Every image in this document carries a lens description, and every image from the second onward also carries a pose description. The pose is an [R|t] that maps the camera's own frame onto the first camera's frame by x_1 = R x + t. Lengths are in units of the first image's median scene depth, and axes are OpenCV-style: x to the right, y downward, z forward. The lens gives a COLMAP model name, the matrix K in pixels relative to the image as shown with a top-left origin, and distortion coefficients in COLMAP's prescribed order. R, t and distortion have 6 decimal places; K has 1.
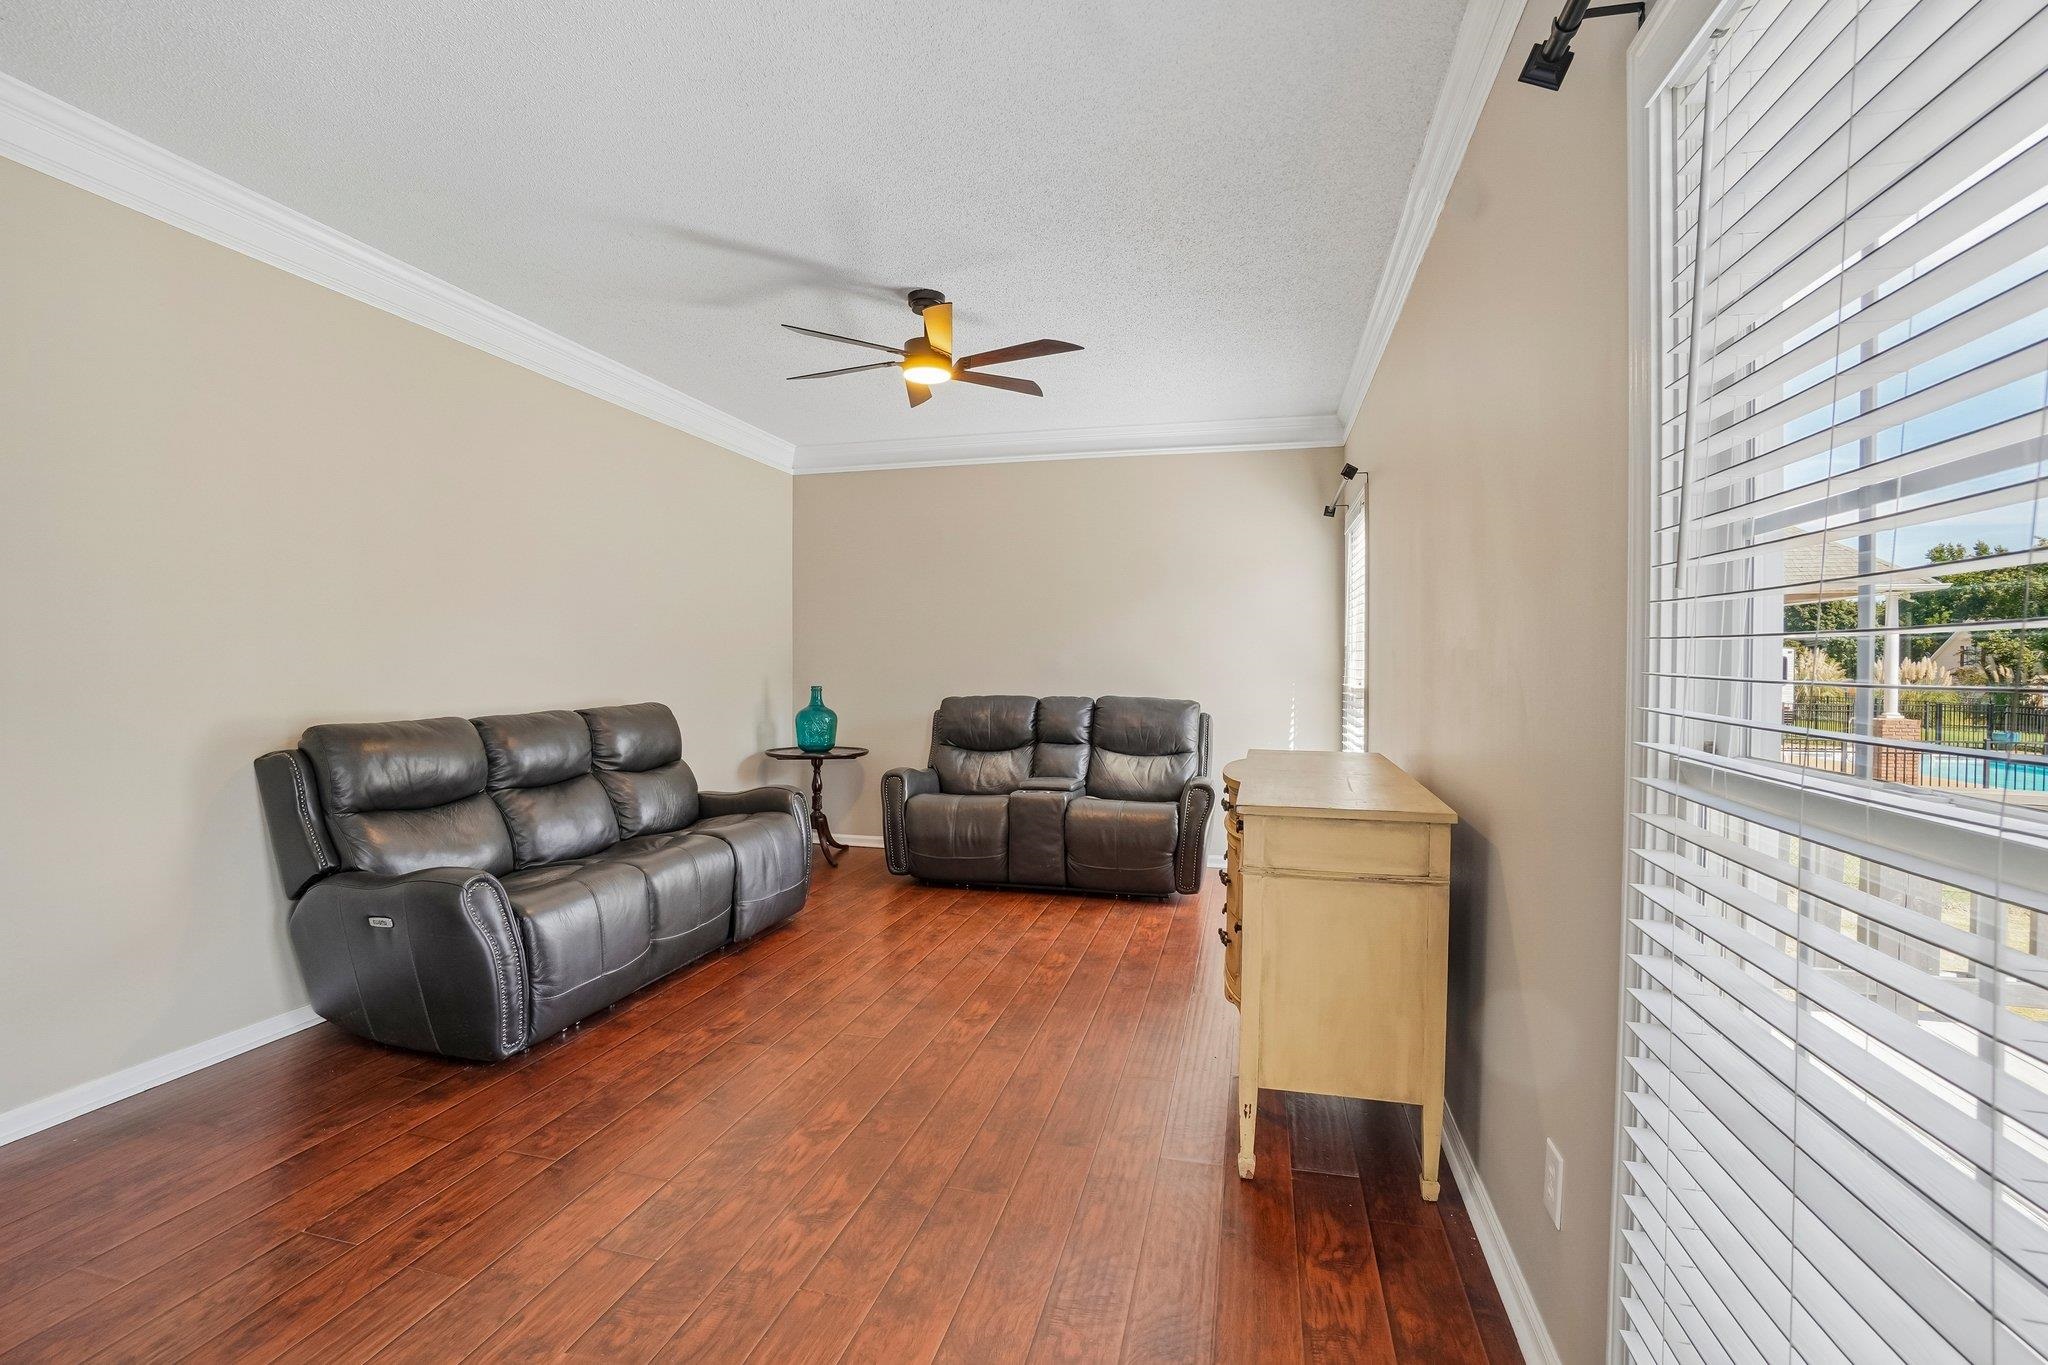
lens RADIAL K [[909.1, 0, 1008.3], [0, 909.1, 656.8], [0, 0, 1]] dist [-0.059291, 0.021235]
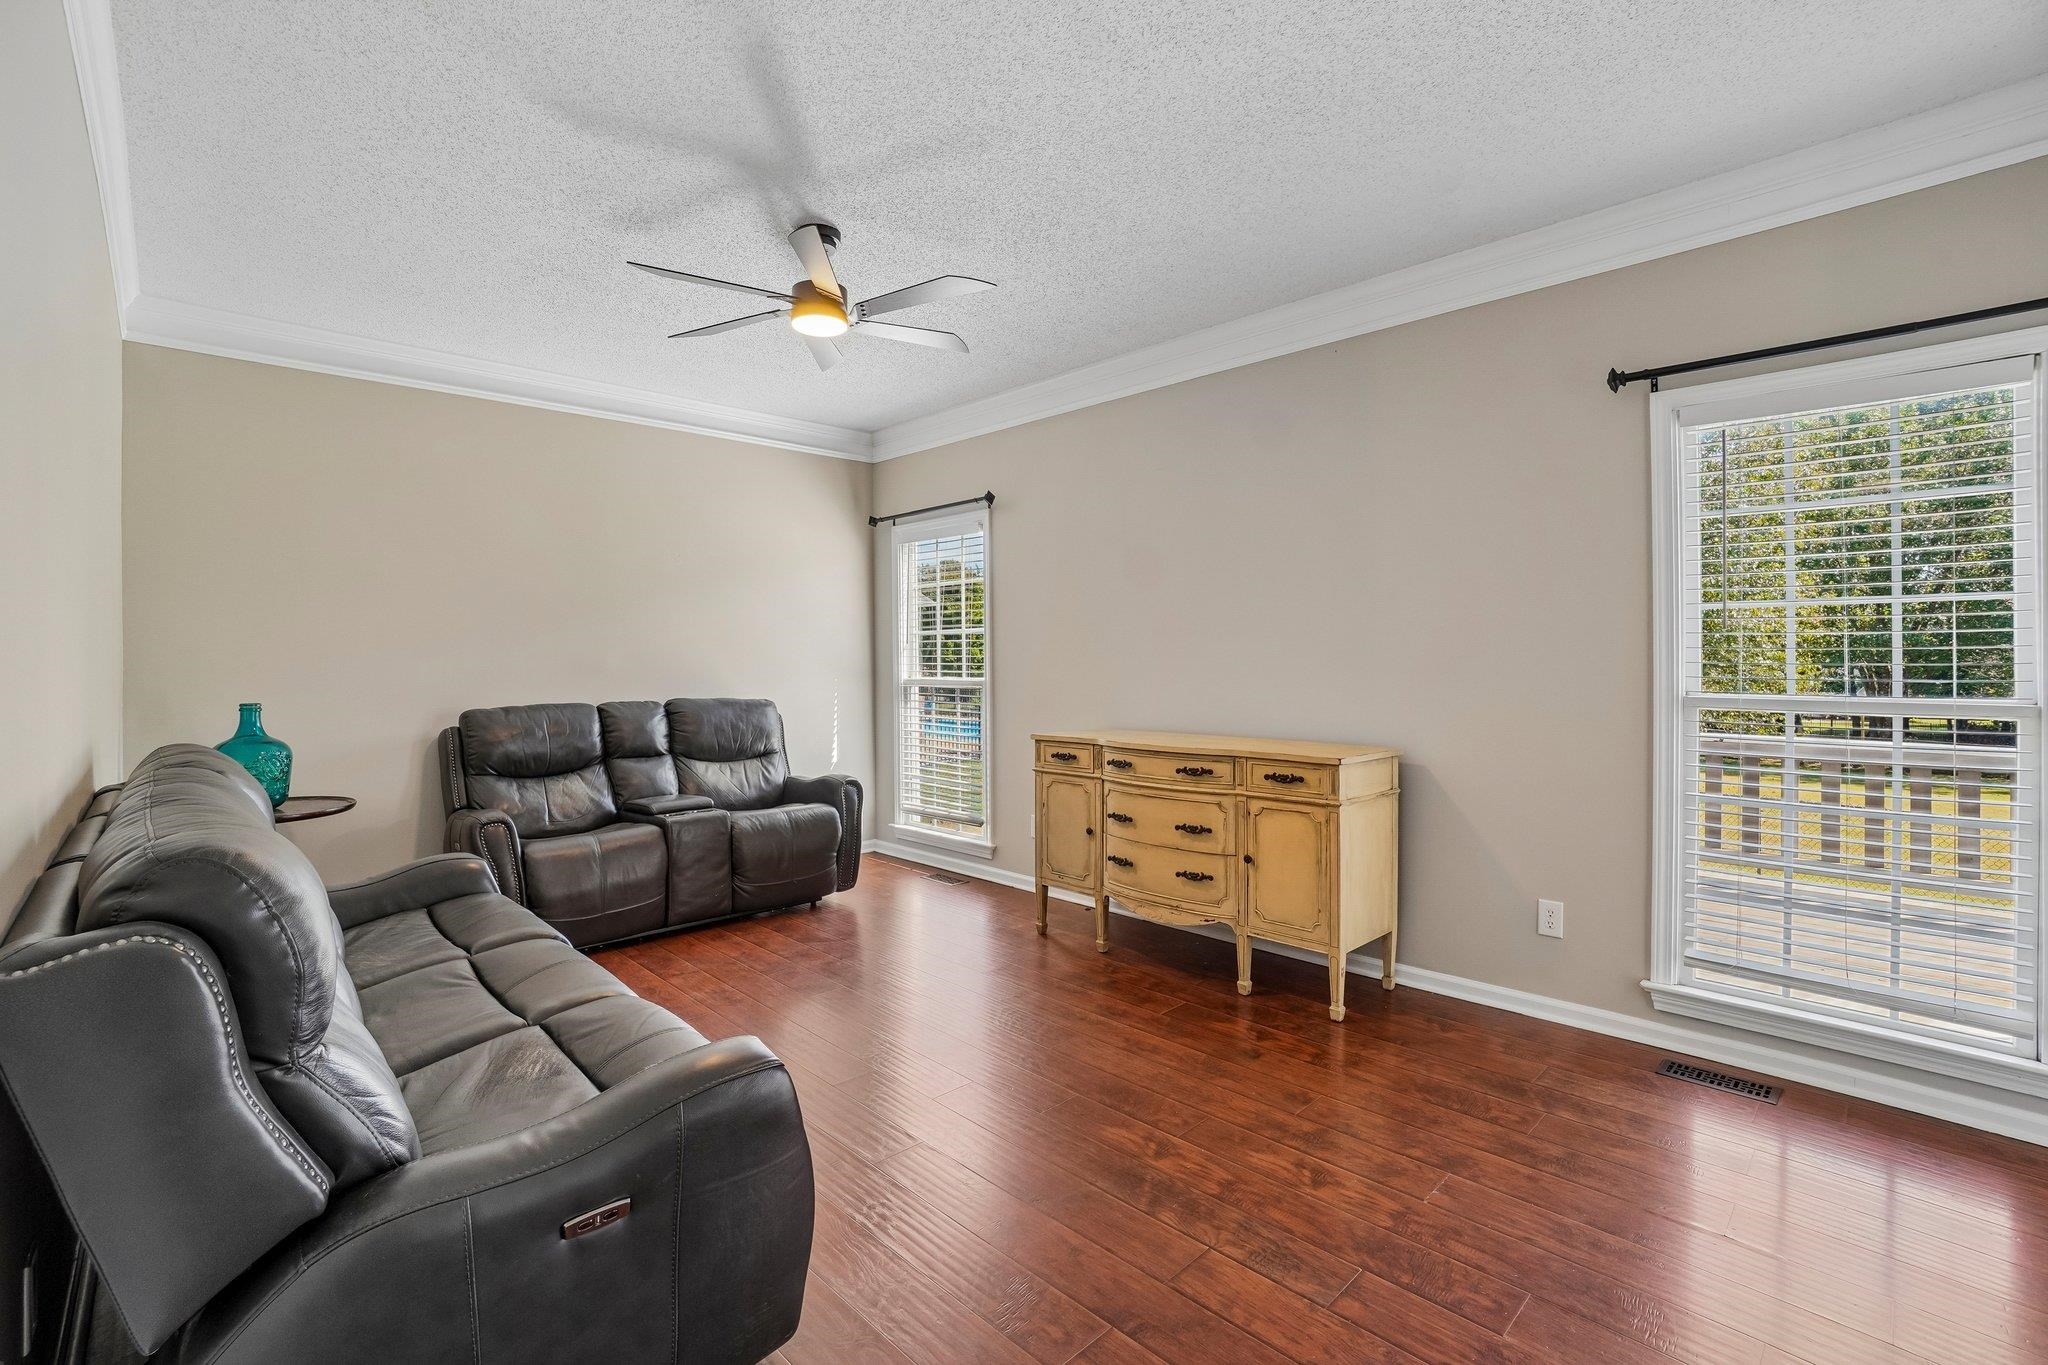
lens RADIAL K [[909.1, 0, 1008.3], [0, 909.1, 656.8], [0, 0, 1]] dist [-0.059291, 0.021235]
pose [[0.526467, -0.004863, 0.850182, -0.488569], [-0.002744, 0.999969, 0.007419, -0.005512], [-0.850191, -0.006239, 0.526437, 0.274616]]
